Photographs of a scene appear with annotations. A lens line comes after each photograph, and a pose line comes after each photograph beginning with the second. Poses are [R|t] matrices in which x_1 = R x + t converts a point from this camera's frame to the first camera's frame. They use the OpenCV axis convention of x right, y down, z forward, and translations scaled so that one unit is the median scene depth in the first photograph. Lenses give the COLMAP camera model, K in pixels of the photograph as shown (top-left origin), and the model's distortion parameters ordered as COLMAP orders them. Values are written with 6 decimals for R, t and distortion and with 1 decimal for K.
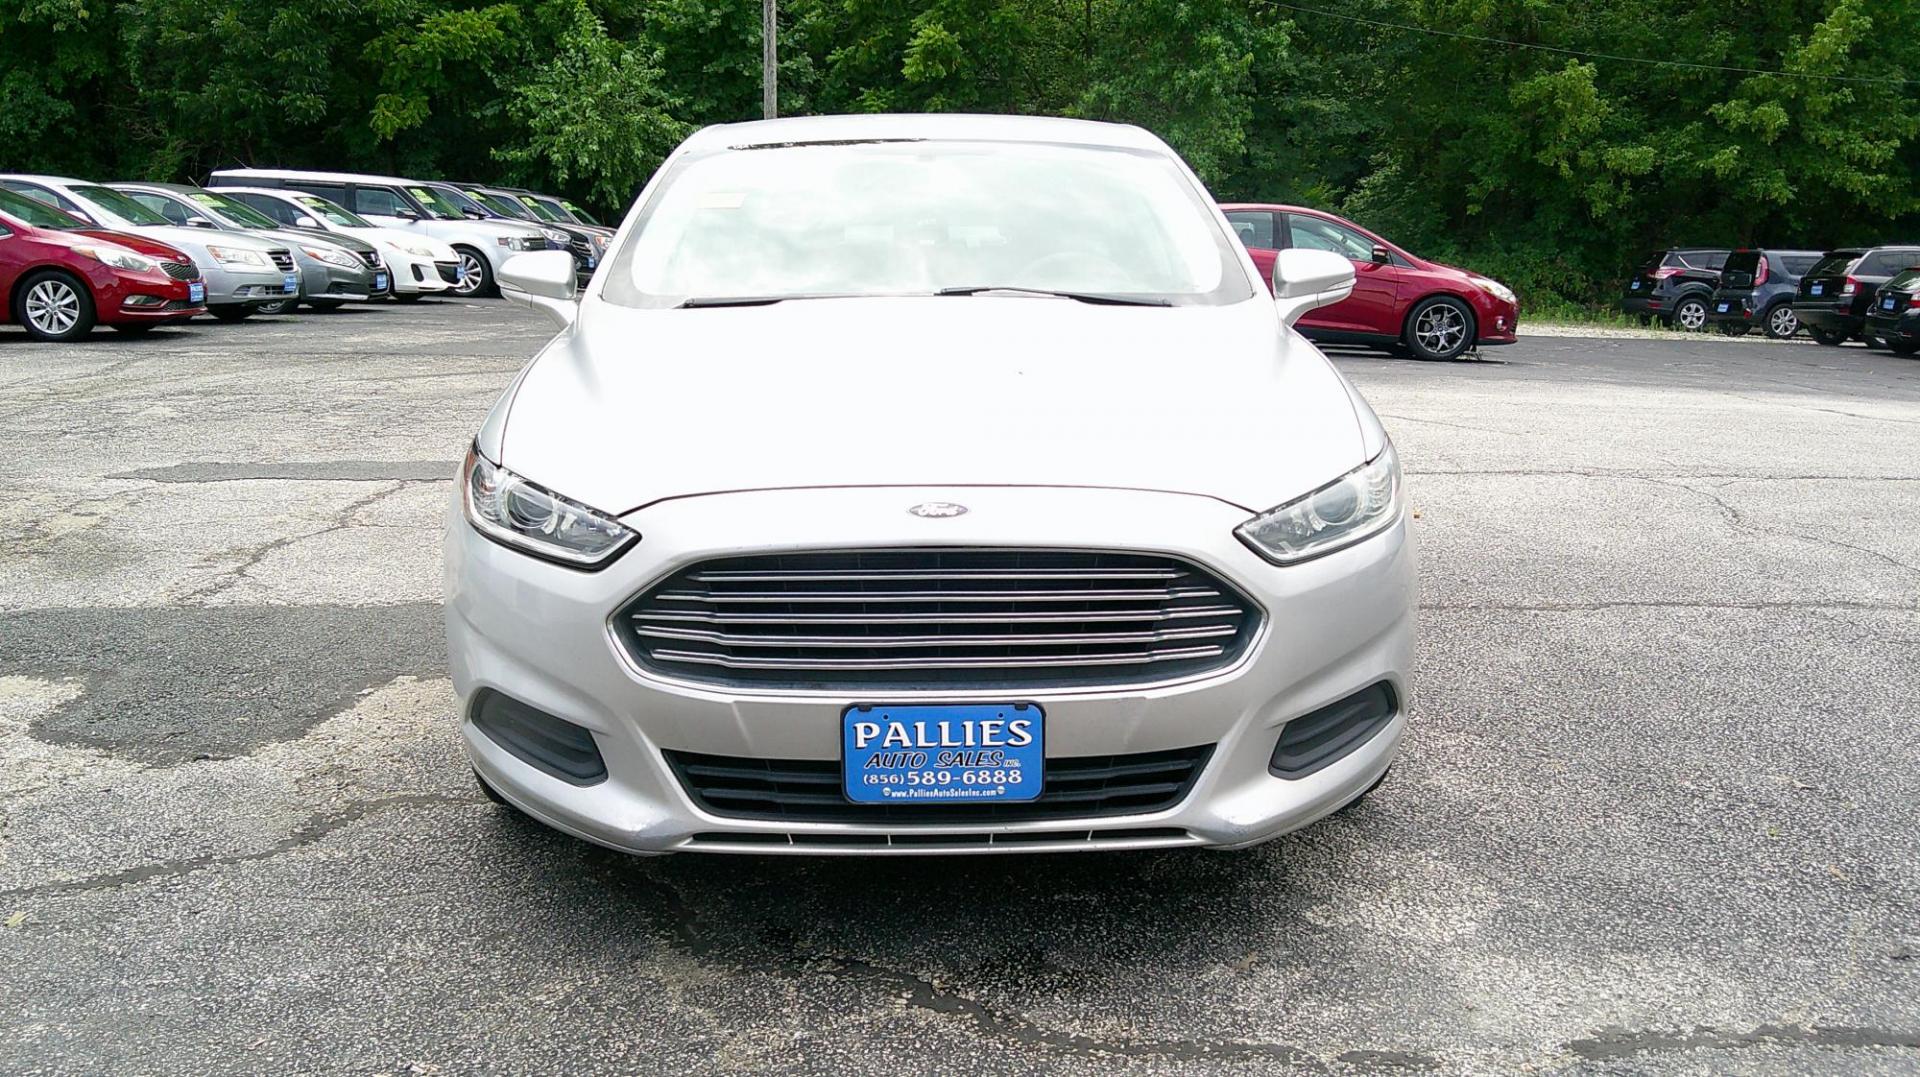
lens RADIAL K [[1755.4, 0, 947.2], [0, 1755.4, 527.6], [0, 0, 1]] dist [0.112328, -0.324543]
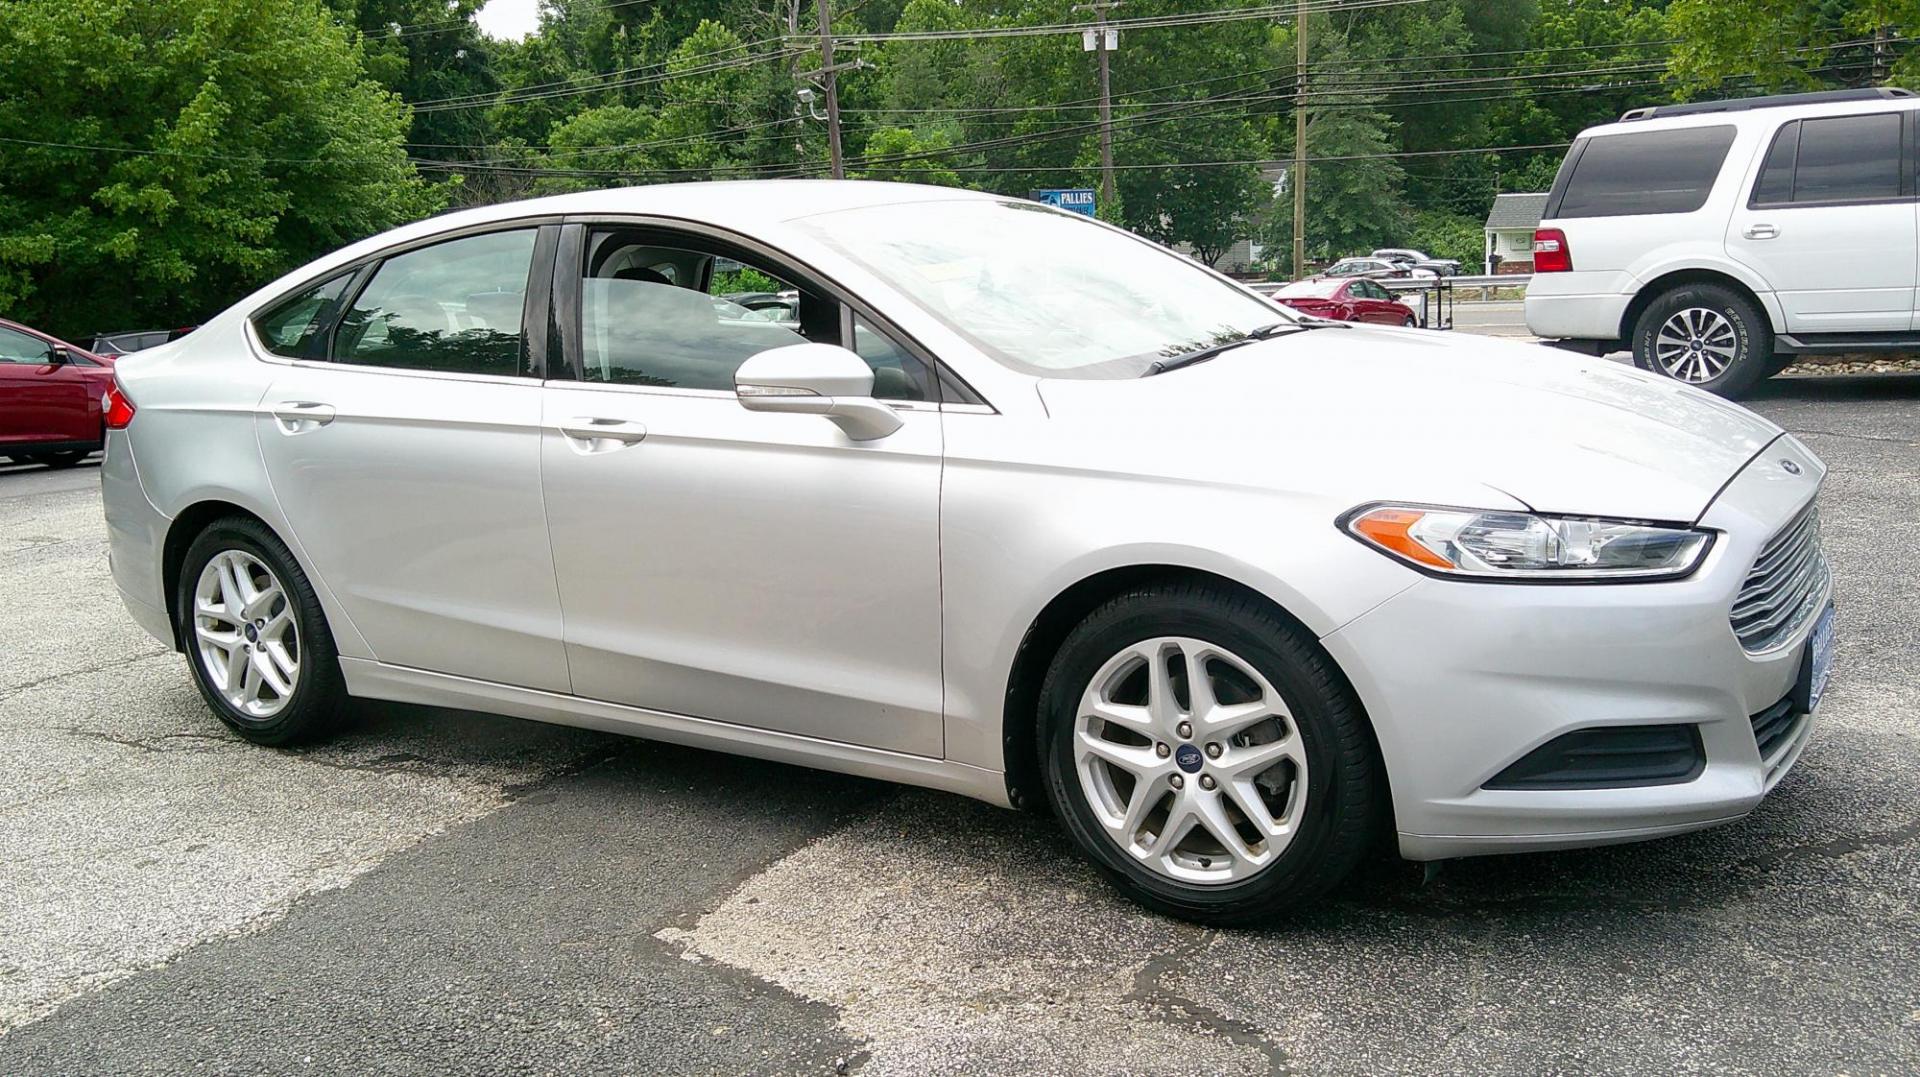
lens RADIAL K [[1721.4, 0, 939.3], [0, 1721.4, 538.1], [0, 0, 1]] dist [0.102882, -0.301631]
pose [[0.570168, -0.181591, 0.801208, -1.304191], [0.211466, 0.974842, 0.070458, -0.169960], [-0.793846, 0.129255, 0.594224, 0.733780]]
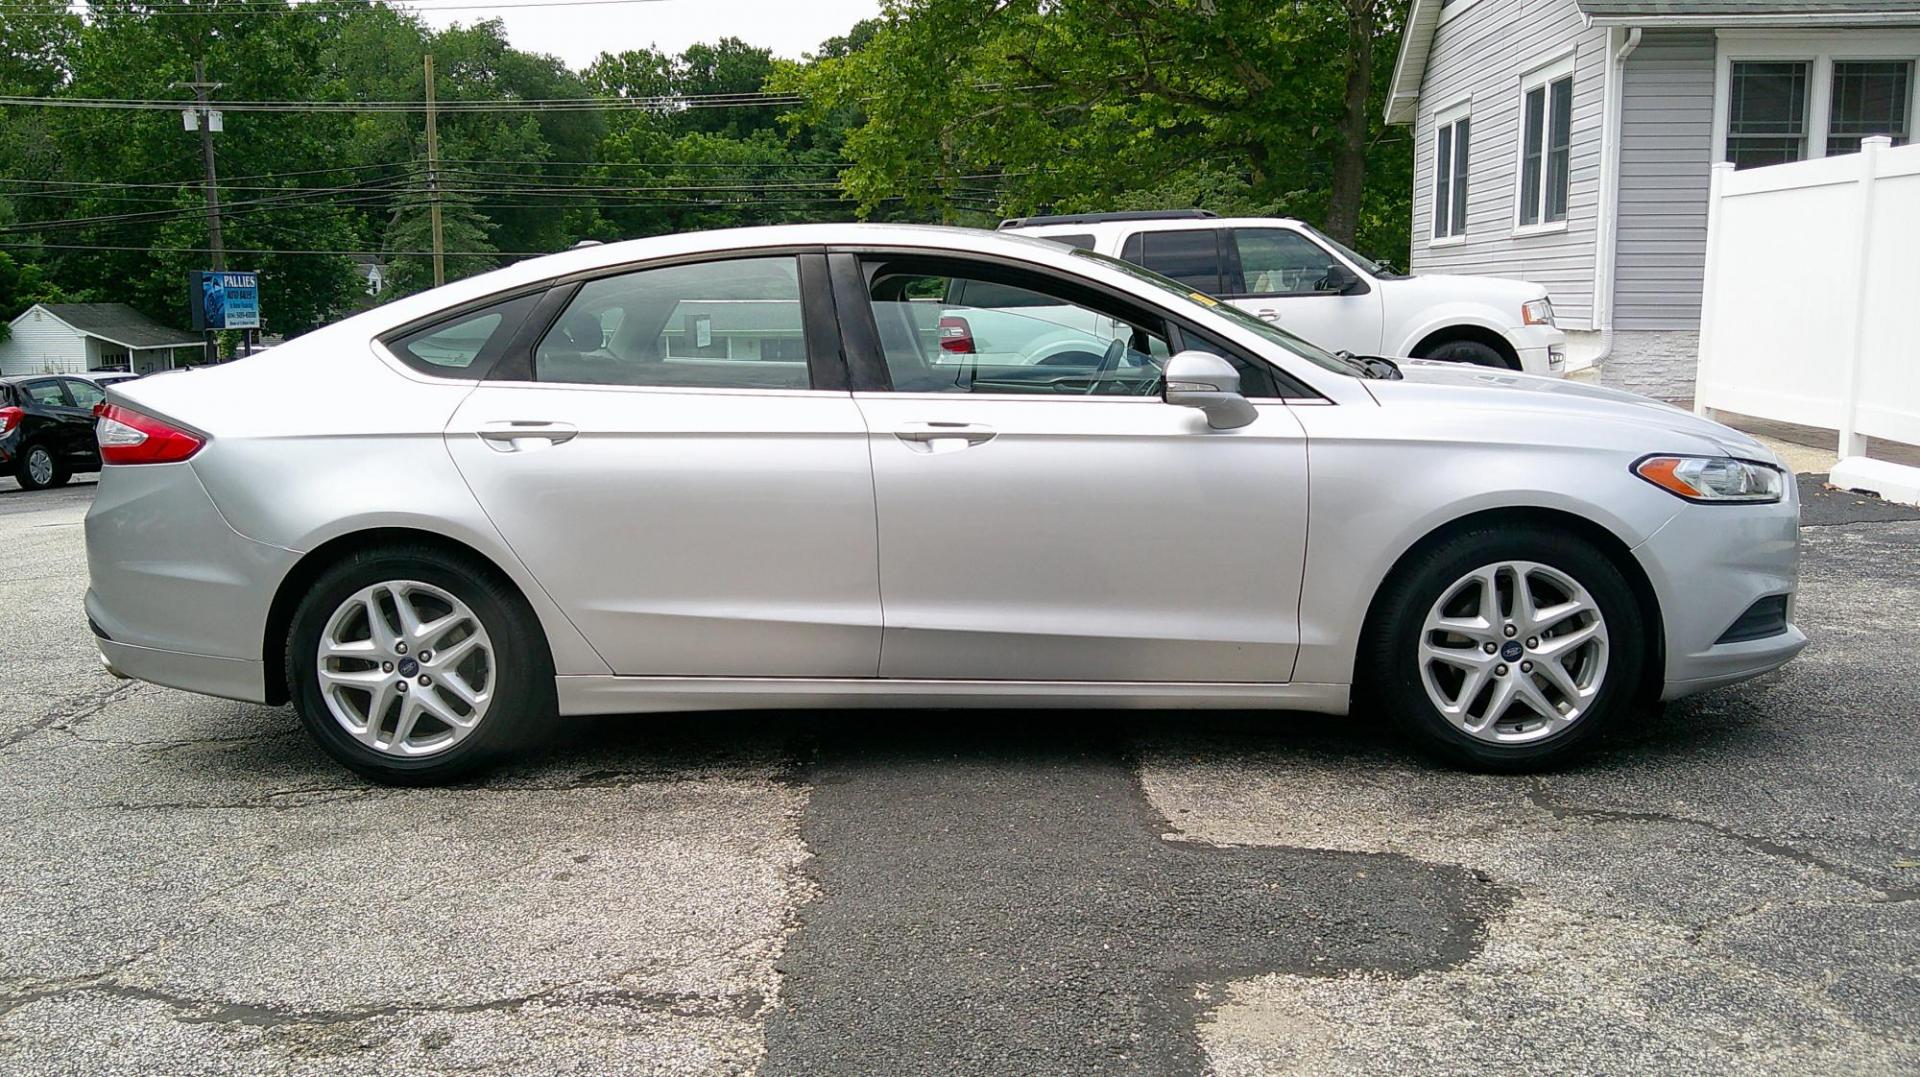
lens RADIAL K [[1721.4, 0, 939.3], [0, 1721.4, 538.1], [0, 0, 1]] dist [0.102882, -0.301631]
pose [[0.075257, -0.148781, 0.986002, -1.886853], [0.213236, 0.968335, 0.129840, -0.324286], [-0.974098, 0.200480, 0.104600, 1.616784]]
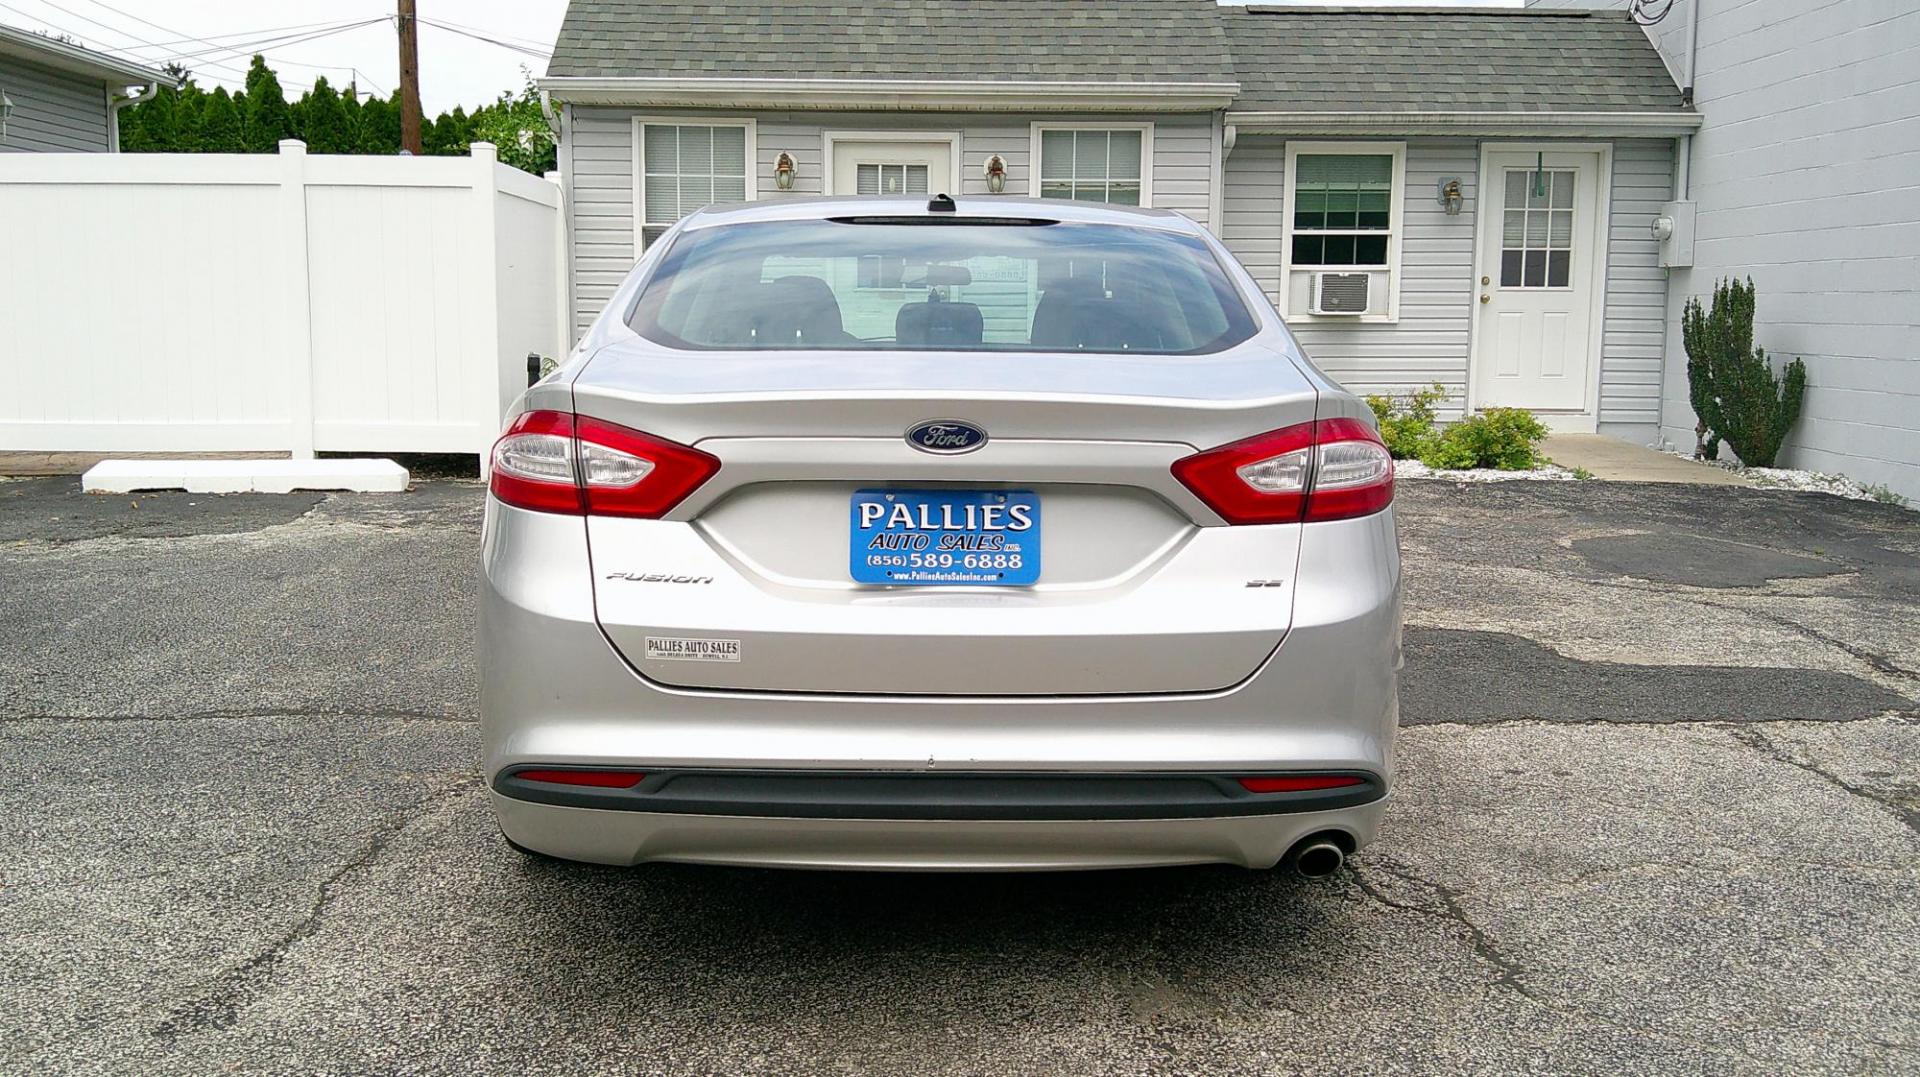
lens RADIAL K [[1724.1, 0, 943.0], [0, 1724.1, 519.5], [0, 0, 1]] dist [0.110147, -0.296861]
pose [[-0.999866, -0.013000, 0.009906, -0.049165], [-0.009164, 0.947770, 0.318823, -0.675828], [-0.013533, 0.318689, -0.947763, 3.545471]]
